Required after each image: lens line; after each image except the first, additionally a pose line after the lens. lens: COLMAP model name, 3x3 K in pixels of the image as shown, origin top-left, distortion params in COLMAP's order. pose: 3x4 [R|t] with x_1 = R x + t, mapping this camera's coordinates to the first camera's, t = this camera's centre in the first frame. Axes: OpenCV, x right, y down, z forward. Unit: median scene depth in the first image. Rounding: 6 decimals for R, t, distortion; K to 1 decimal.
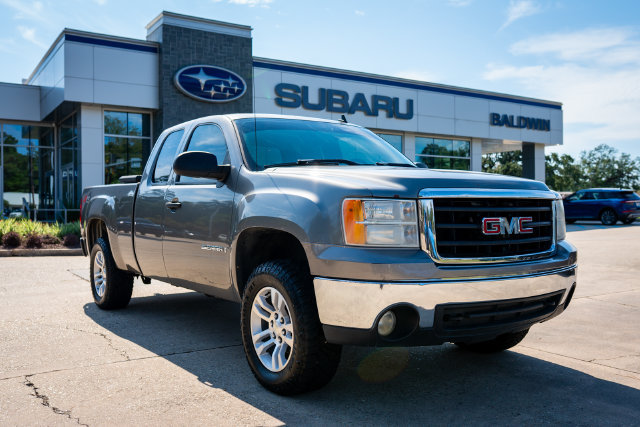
lens RADIAL K [[605.7, 0, 317.0], [0, 605.7, 211.9], [0, 0, 1]] dist [0.007187, -0.000091]
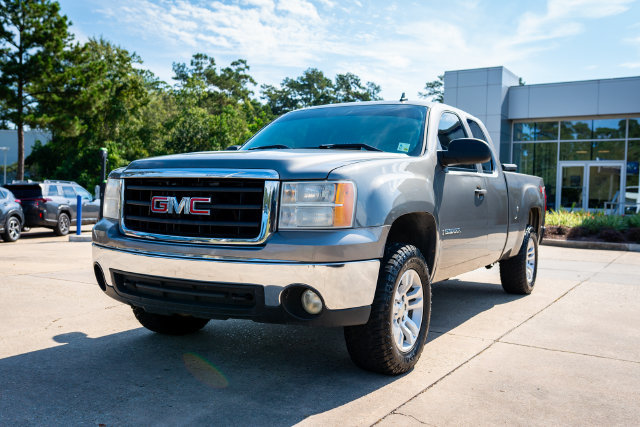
lens RADIAL K [[605.7, 0, 317.0], [0, 605.7, 211.9], [0, 0, 1]] dist [0.007187, -0.000091]
pose [[0.416155, 0.037158, -0.908534, 0.766790], [-0.031954, 0.999145, 0.026228, 0.000156], [0.908732, 0.018116, 0.416987, 0.463106]]
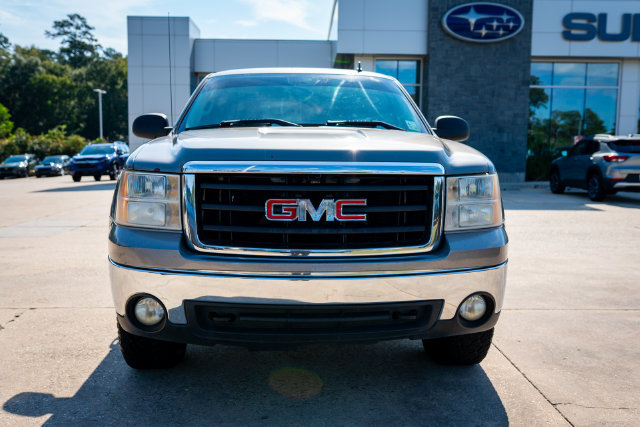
lens RADIAL K [[605.7, 0, 317.0], [0, 605.7, 211.9], [0, 0, 1]] dist [0.007187, -0.000091]
pose [[0.848721, 0.063755, -0.524984, 0.420683], [-0.015250, 0.995244, 0.096209, -0.028343], [0.528621, -0.073649, 0.845657, 0.206840]]
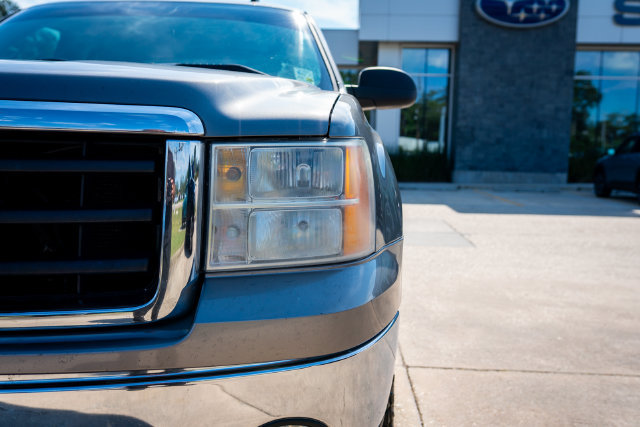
lens RADIAL K [[605.7, 0, 317.0], [0, 605.7, 211.9], [0, 0, 1]] dist [0.007187, -0.000091]
pose [[0.805508, 0.079622, -0.587211, 0.402618], [-0.026945, 0.994828, 0.097930, -0.009646], [0.591972, -0.063061, 0.803488, 0.521768]]
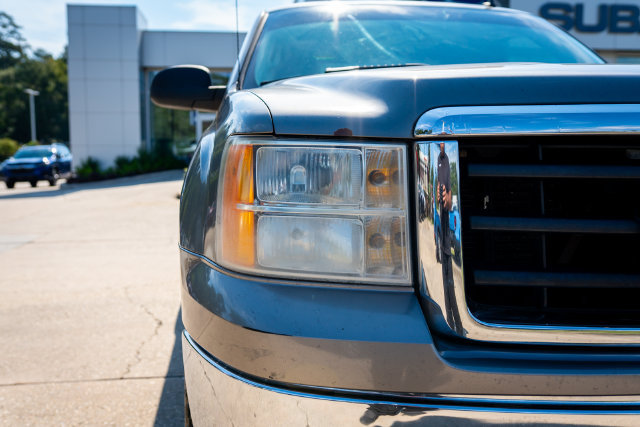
lens RADIAL K [[609.0, 0, 320.7], [0, 609.0, 204.6], [0, 0, 1]] dist [0.003266, 0.002490]
pose [[0.898464, 0.035571, -0.437604, 0.146488], [-0.001139, 0.996898, 0.078694, -0.006850], [0.439046, -0.070205, 0.895718, 0.366709]]
